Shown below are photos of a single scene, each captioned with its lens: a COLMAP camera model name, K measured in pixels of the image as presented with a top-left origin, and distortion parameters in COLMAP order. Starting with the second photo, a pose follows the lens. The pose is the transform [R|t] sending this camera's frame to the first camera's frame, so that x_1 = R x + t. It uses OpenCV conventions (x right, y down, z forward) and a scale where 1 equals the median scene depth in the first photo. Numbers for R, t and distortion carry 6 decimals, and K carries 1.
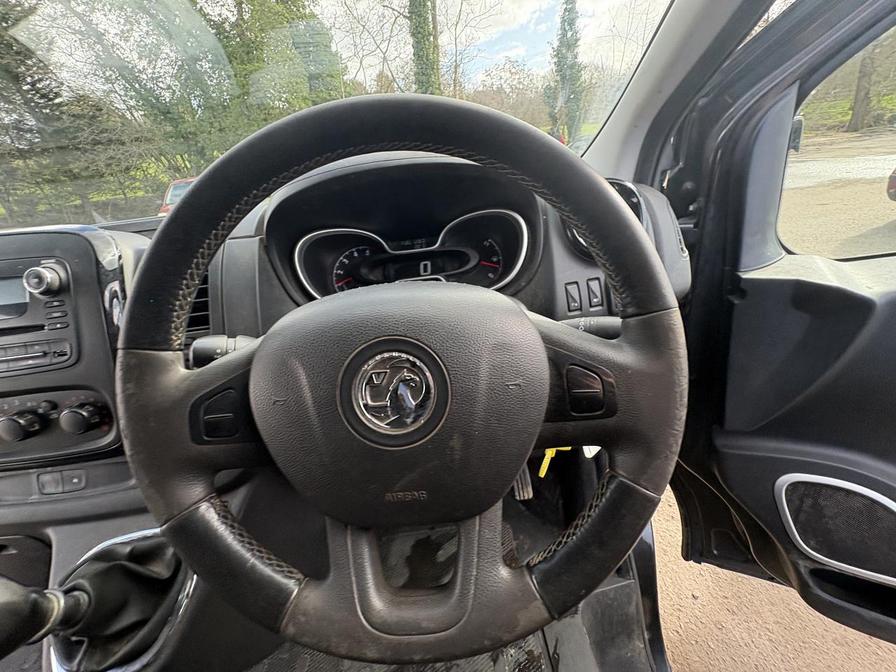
lens RADIAL K [[362.1, 0, 456.4], [0, 362.1, 343.0], [0, 0, 1]] dist [-0.004171, 0.001266]
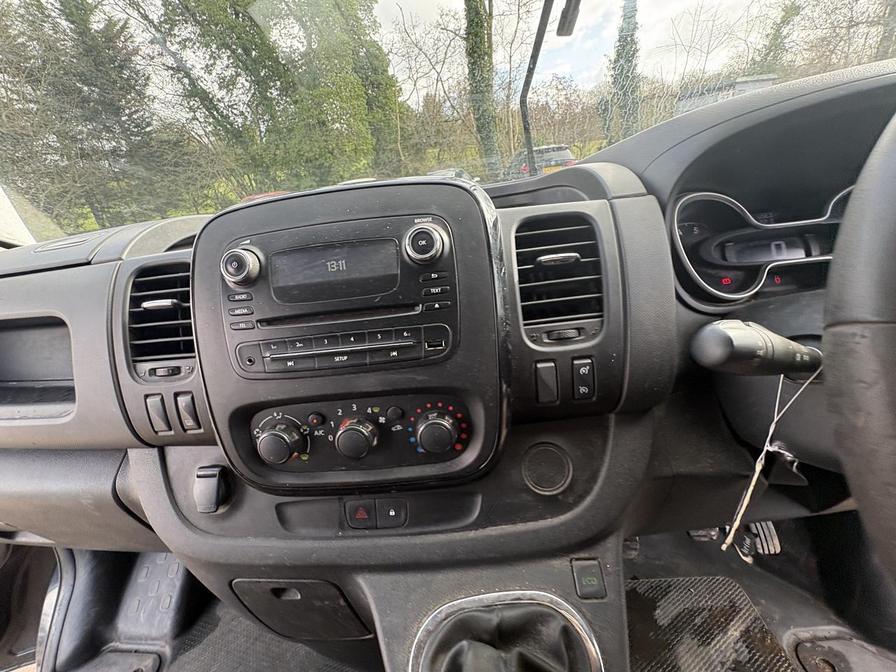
lens RADIAL K [[364.8, 0, 455.7], [0, 364.8, 340.5], [0, 0, 1]] dist [-0.001213, 0.000380]
pose [[0.994111, 0.028402, -0.104576, -0.423966], [-0.033089, 0.998512, -0.043357, 0.023402], [0.103189, 0.046561, 0.993571, 0.115347]]
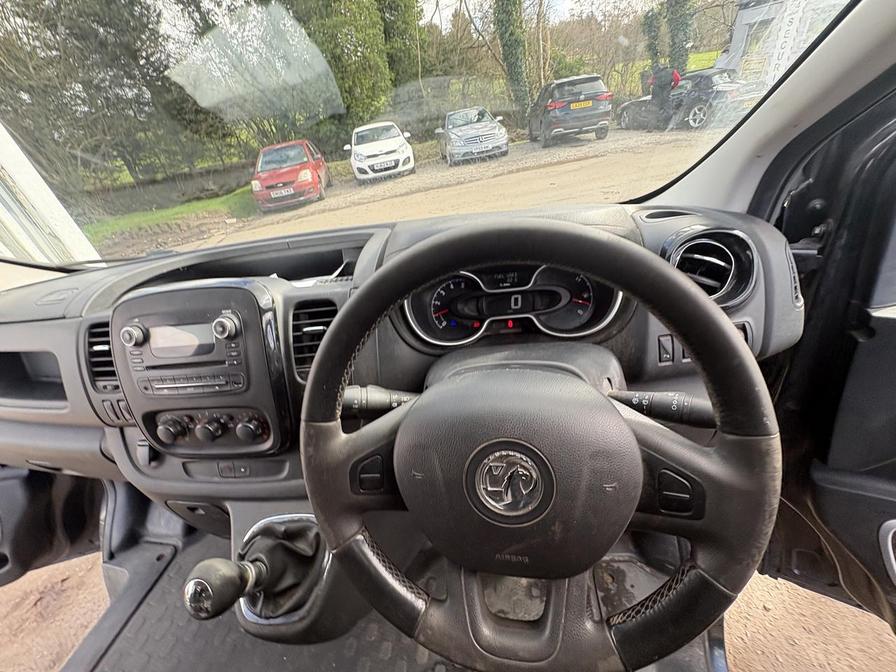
lens RADIAL K [[363.1, 0, 454.9], [0, 363.1, 344.3], [0, 0, 1]] dist [0.000893, -0.000082]
pose [[0.982357, 0.055515, -0.178587, -0.041376], [-0.036020, 0.993211, 0.110607, -0.123745], [0.183515, -0.102223, 0.977687, -0.053688]]
